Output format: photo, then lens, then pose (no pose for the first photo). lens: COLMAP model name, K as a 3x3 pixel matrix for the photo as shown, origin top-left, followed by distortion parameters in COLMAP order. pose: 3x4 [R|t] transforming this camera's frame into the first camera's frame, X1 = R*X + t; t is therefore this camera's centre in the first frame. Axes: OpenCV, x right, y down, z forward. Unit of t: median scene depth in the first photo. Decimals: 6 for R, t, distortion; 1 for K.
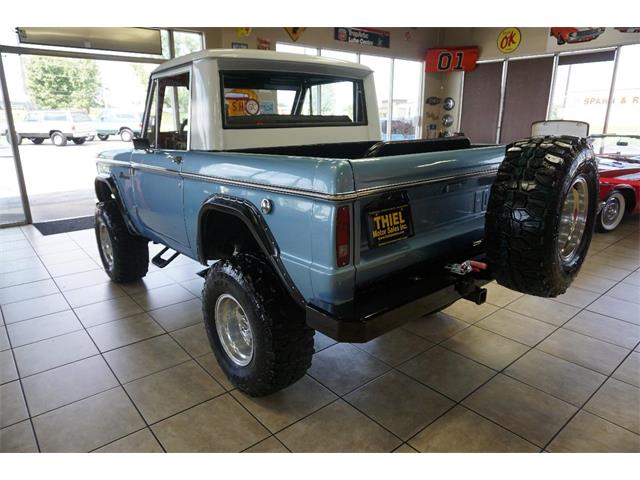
lens RADIAL K [[431.0, 0, 318.3], [0, 431.0, 239.6], [0, 0, 1]] dist [-0.035800, 0.033141]
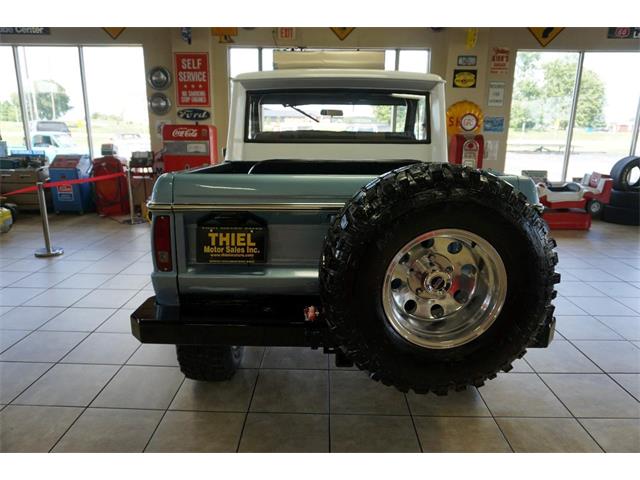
lens RADIAL K [[431.0, 0, 318.3], [0, 431.0, 239.6], [0, 0, 1]] dist [-0.035800, 0.033141]
pose [[0.752884, 0.168900, -0.636111, 0.299079], [-0.188381, 0.981376, 0.037612, -0.037967], [0.630617, 0.091514, 0.770680, 0.118907]]
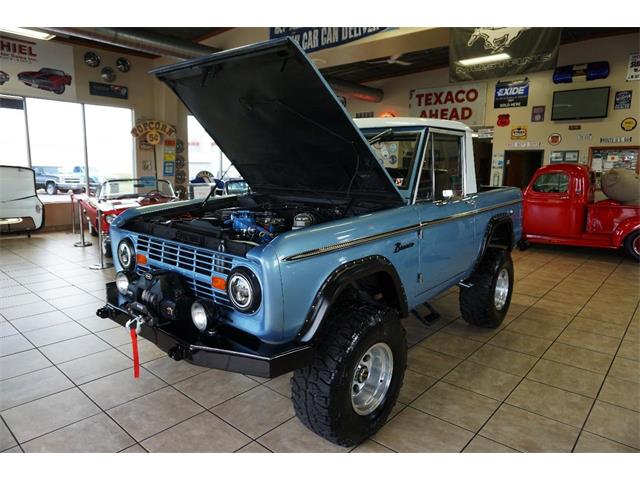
lens RADIAL K [[431.0, 0, 318.3], [0, 431.0, 239.6], [0, 0, 1]] dist [-0.035800, 0.033141]
pose [[-0.156025, -0.162803, 0.974244, -0.694266], [0.253062, 0.946815, 0.198747, -0.206395], [-0.954786, 0.277554, -0.106527, 0.730498]]
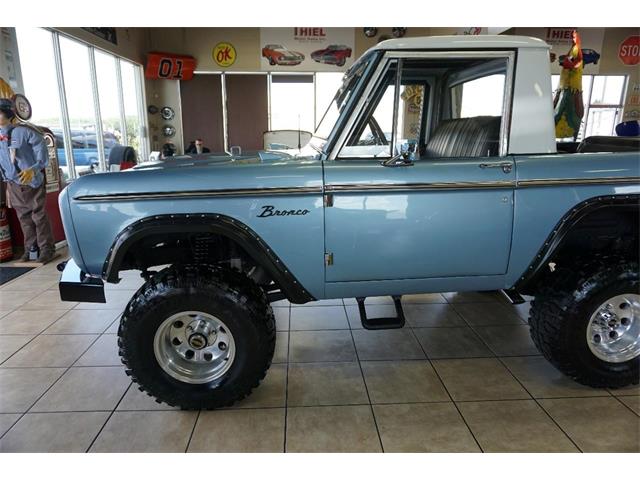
lens RADIAL K [[431.0, 0, 318.3], [0, 431.0, 239.6], [0, 0, 1]] dist [-0.035800, 0.033141]
pose [[0.600685, -0.191662, 0.776172, -0.533805], [0.214644, 0.973857, 0.074362, -0.085261], [-0.770133, 0.121933, 0.626121, 0.355570]]
